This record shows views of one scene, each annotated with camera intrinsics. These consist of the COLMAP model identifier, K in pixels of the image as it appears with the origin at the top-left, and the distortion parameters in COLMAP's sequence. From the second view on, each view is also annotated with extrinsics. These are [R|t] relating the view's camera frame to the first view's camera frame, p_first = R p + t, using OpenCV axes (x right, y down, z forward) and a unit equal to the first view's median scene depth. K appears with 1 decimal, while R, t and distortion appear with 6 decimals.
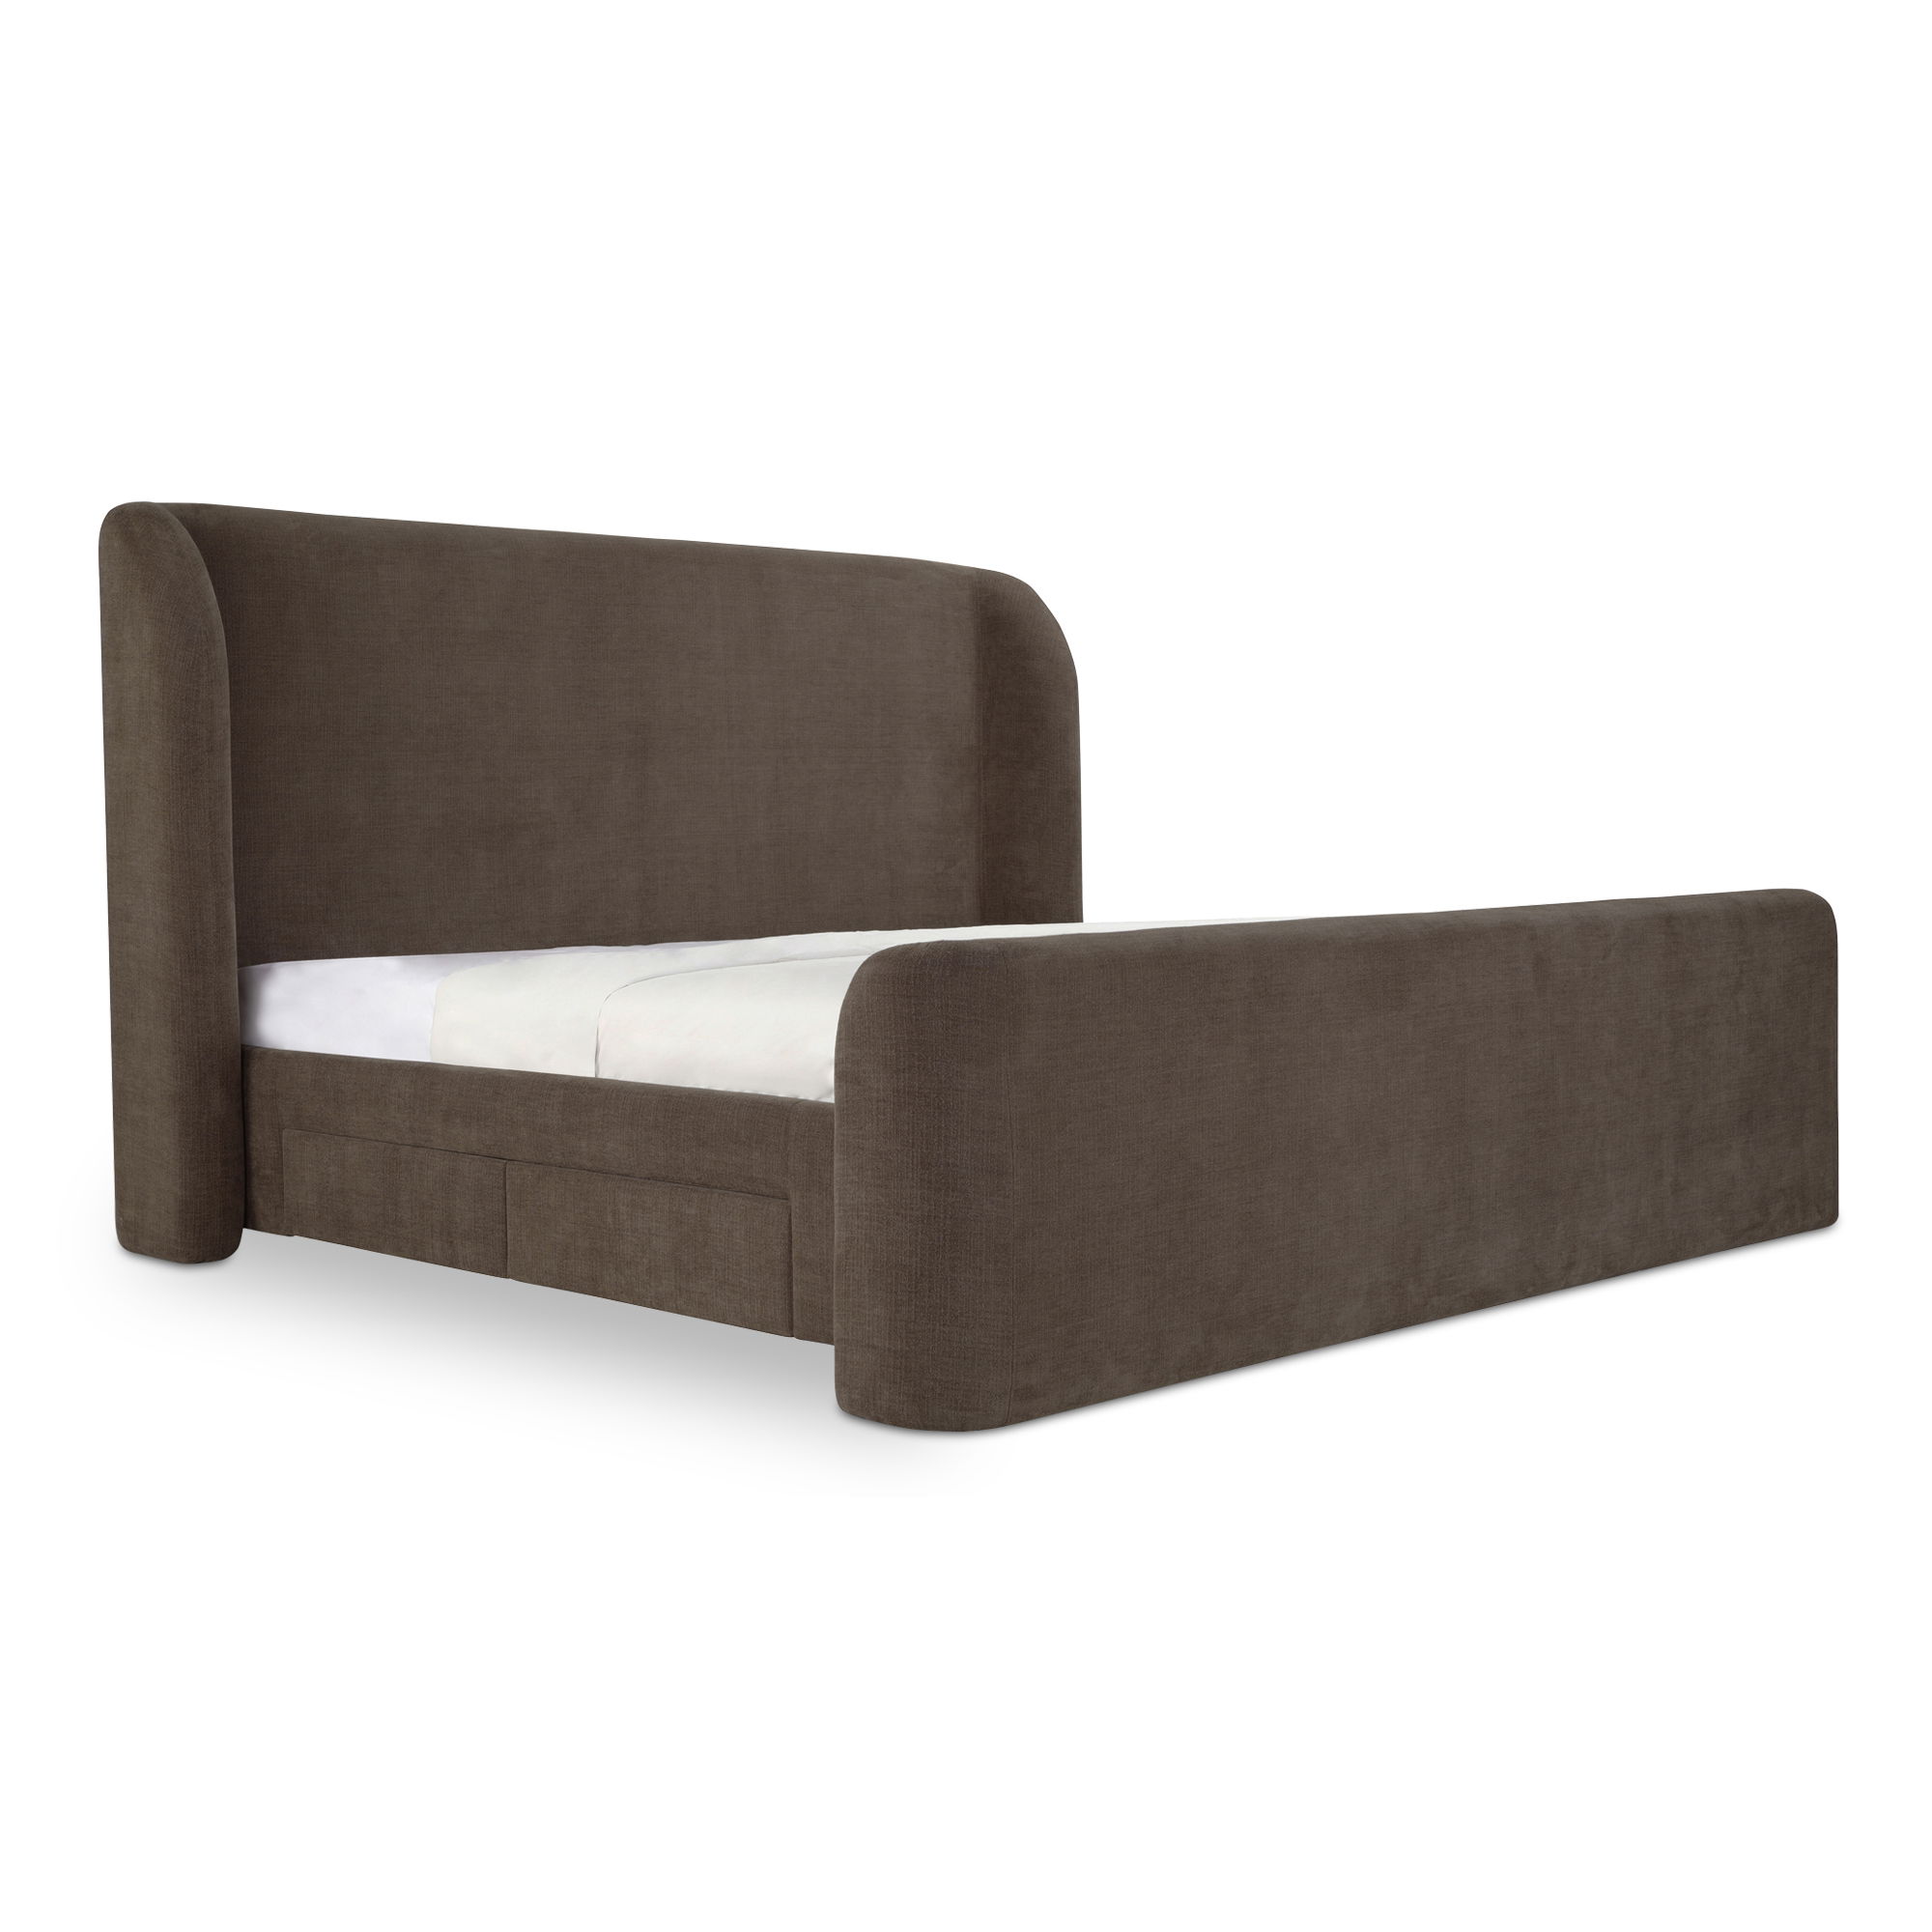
lens RADIAL K [[2773.0, 0, 1042.8], [0, 2773.0, 919.8], [0, 0, 1]] dist [0.020651, 0.000000]
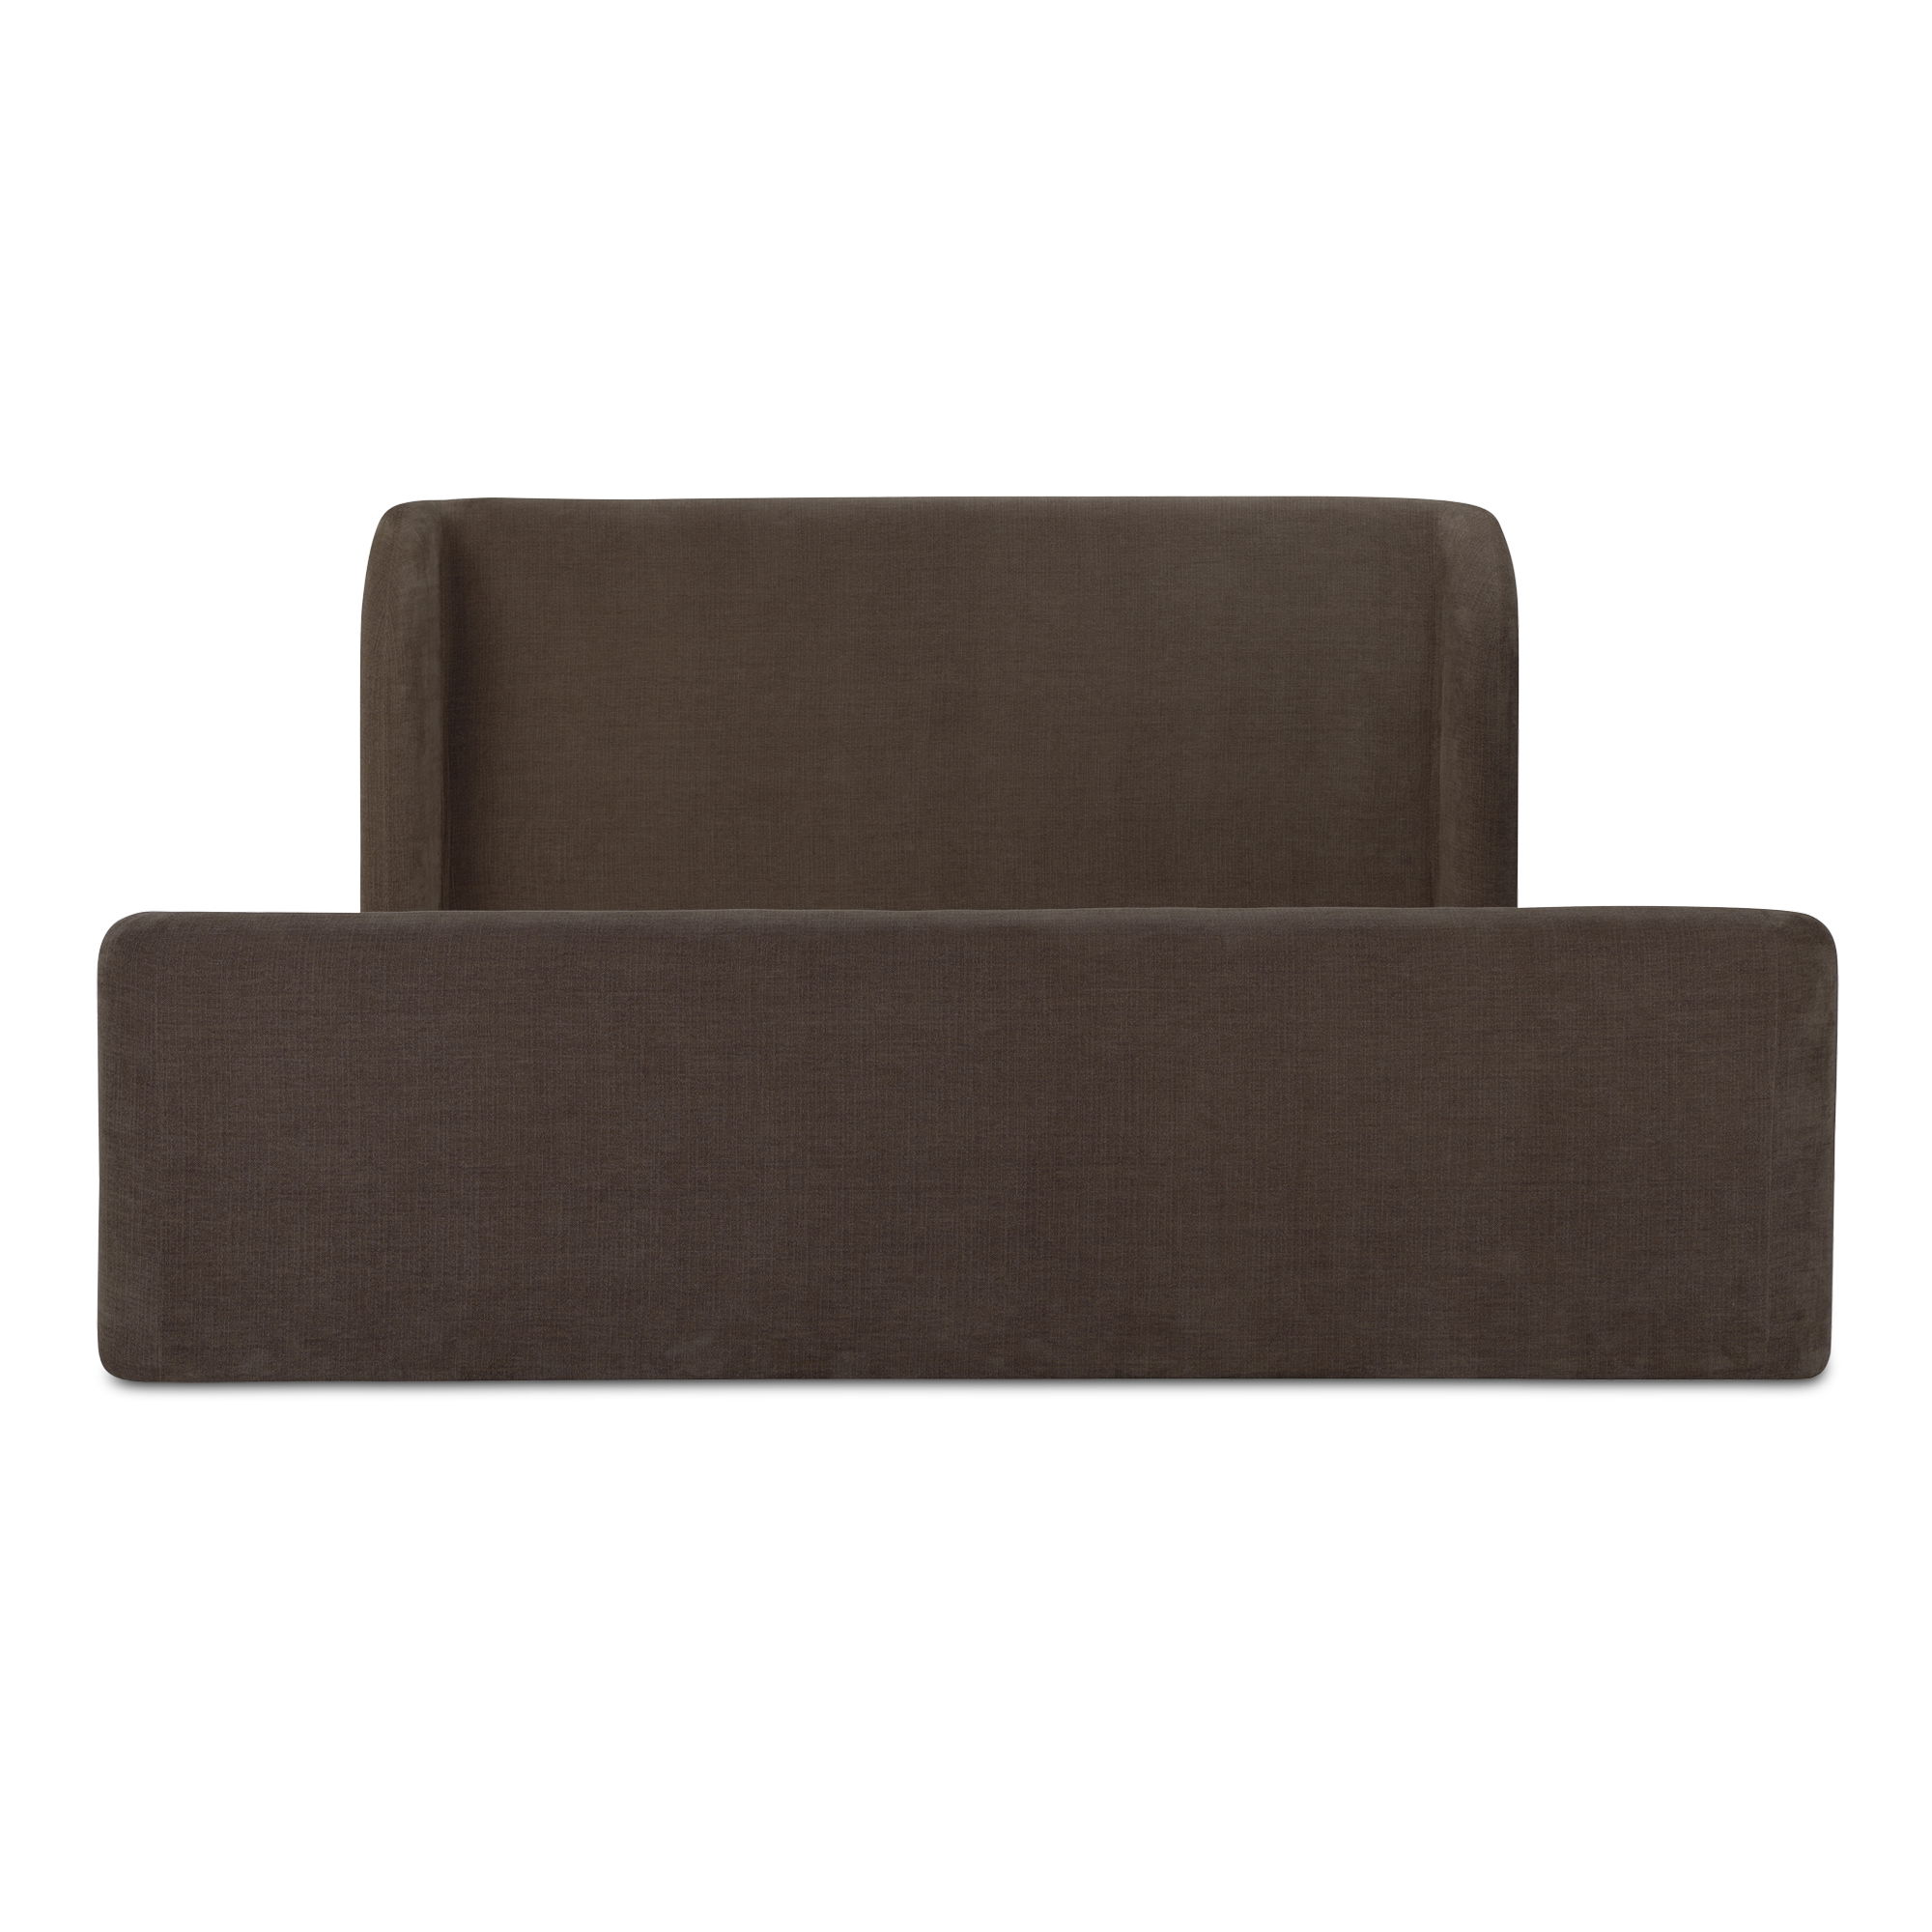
lens RADIAL K [[3056.7, 0, 964.8], [0, 3056.7, 954.0], [0, 0, 1]] dist [0.033866, 0.000000]
pose [[0.682420, 0.053478, -0.729002, 0.785932], [-0.037992, 0.998567, 0.037689, -0.024052], [0.729973, 0.001976, 0.683474, 0.339214]]
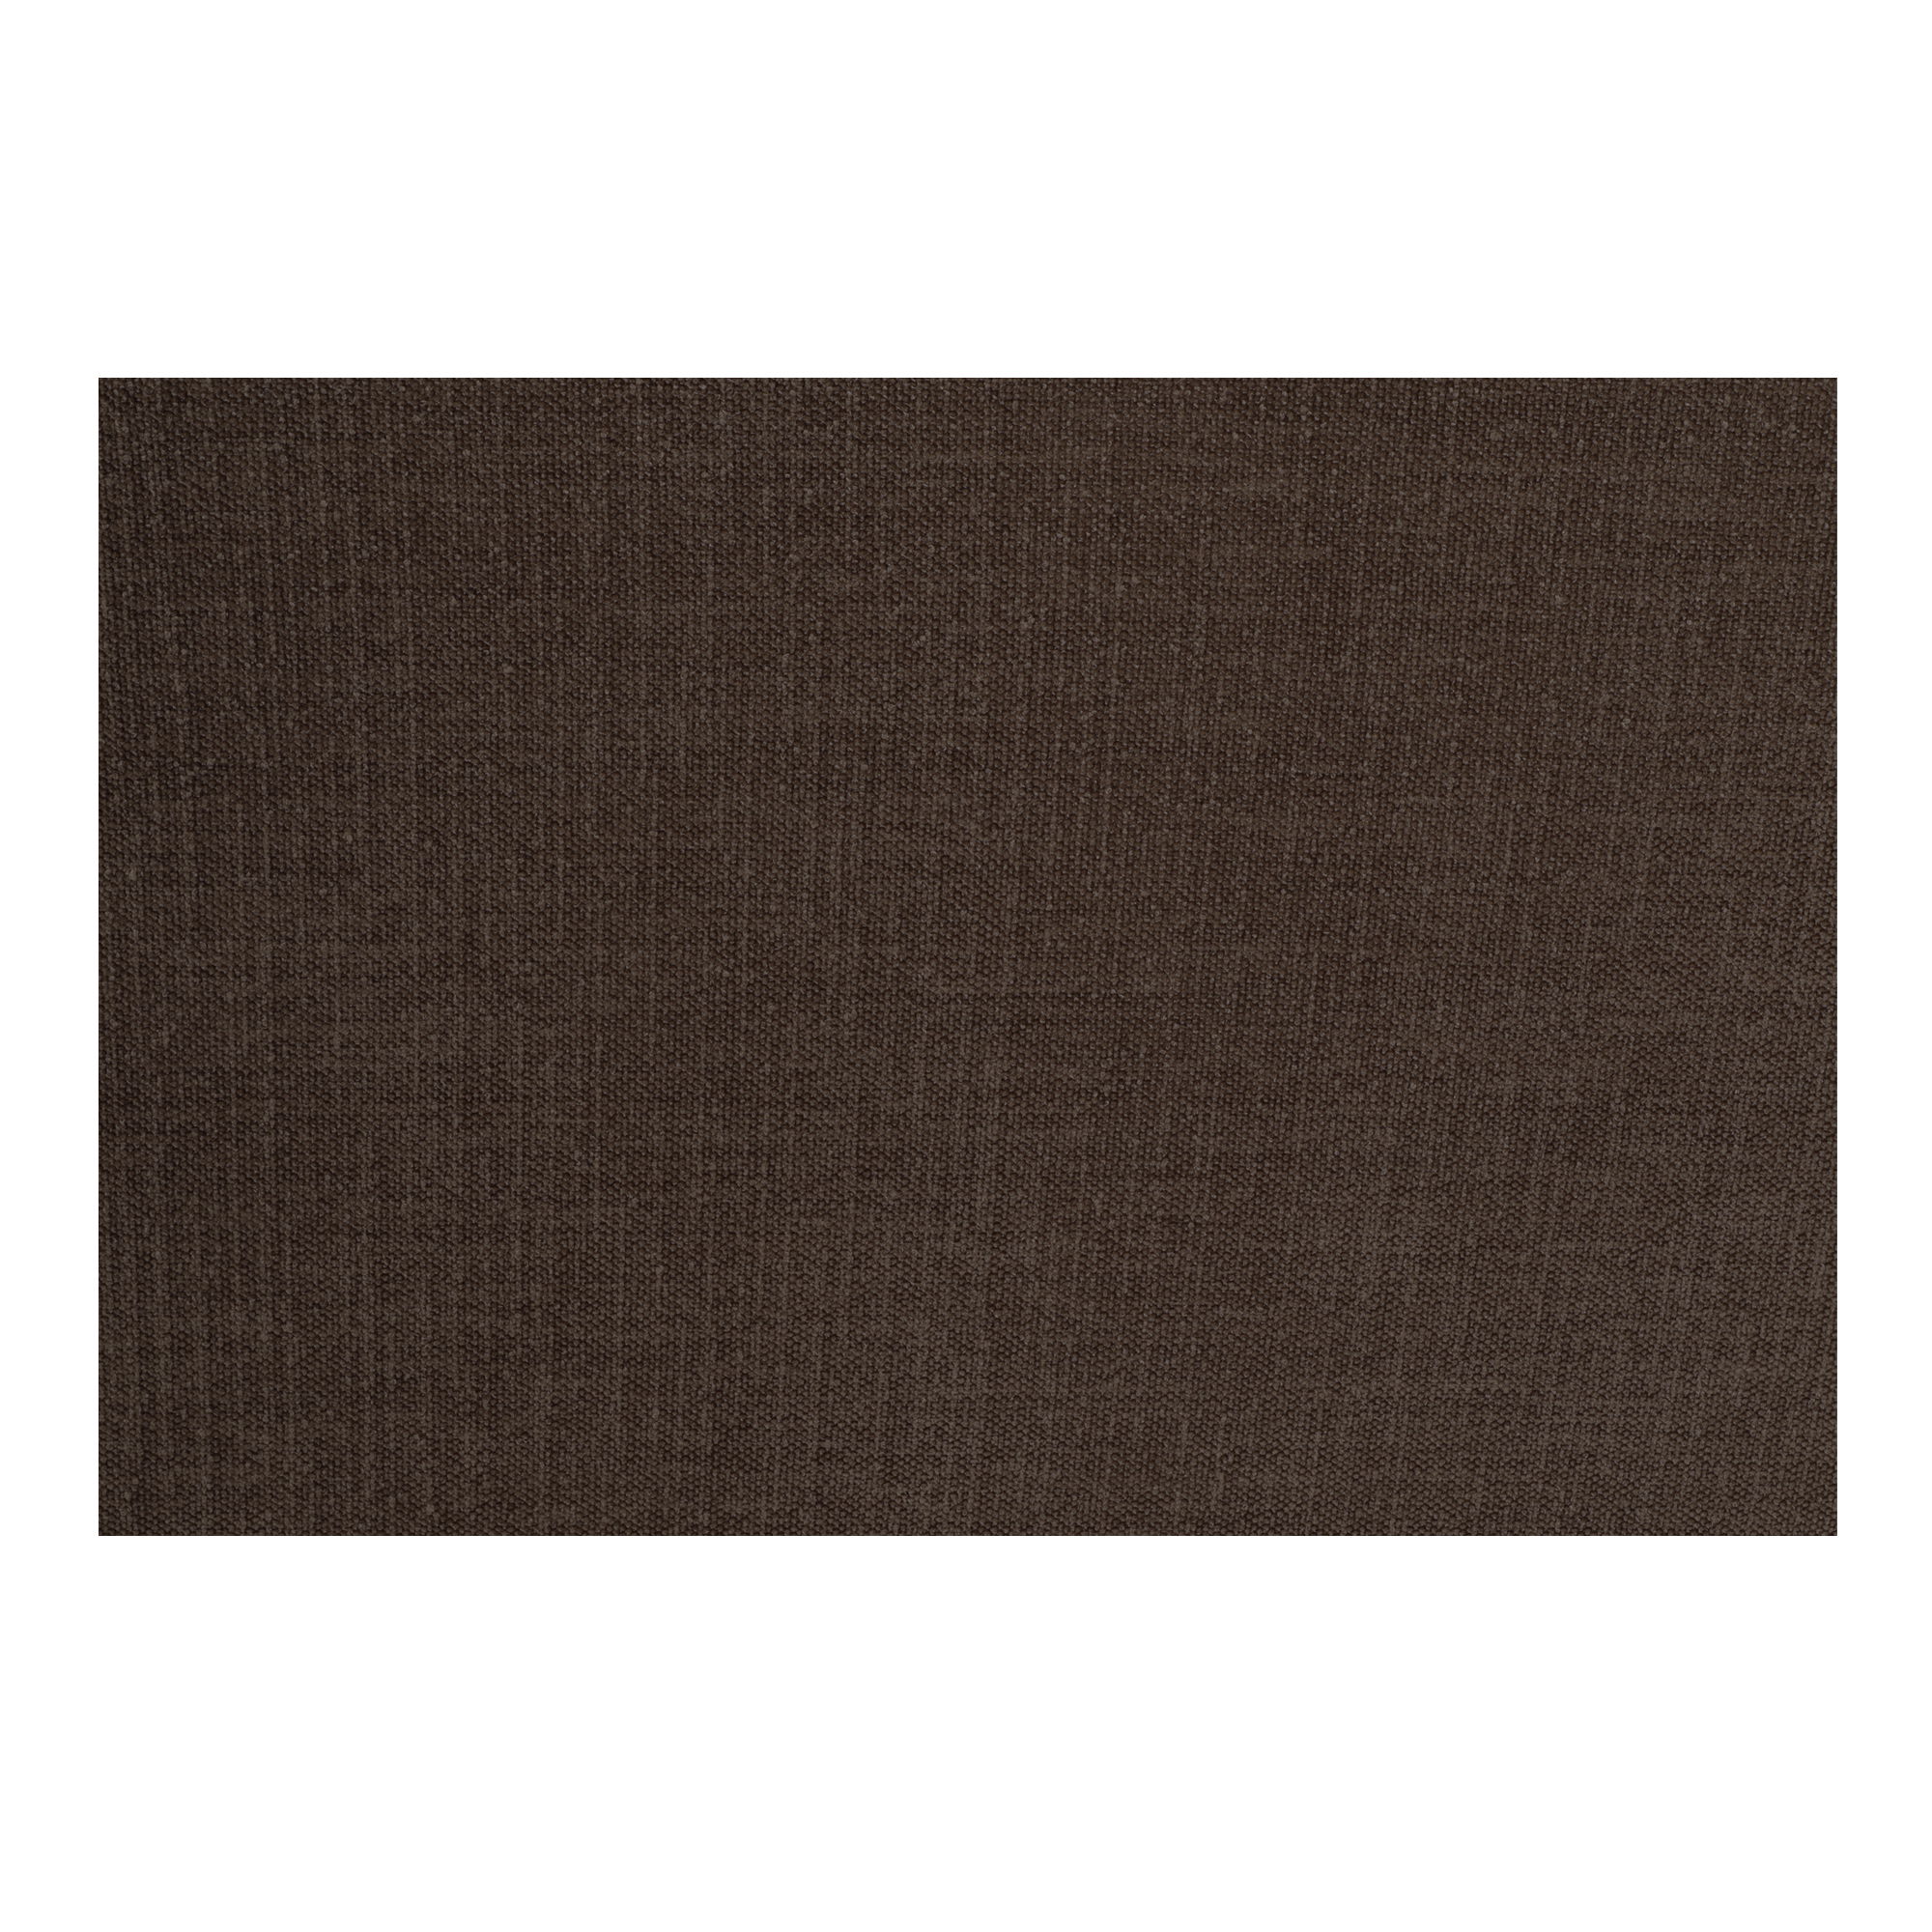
lens RADIAL K [[2977.6, 0, 965.4], [0, 2977.6, 972.5], [0, 0, 1]] dist [-0.001703, 0.000000]
pose [[0.721162, 0.250273, -0.645979, 0.167548], [-0.065885, 0.953014, 0.295675, 0.022062], [0.689626, -0.170669, 0.703767, 0.711463]]
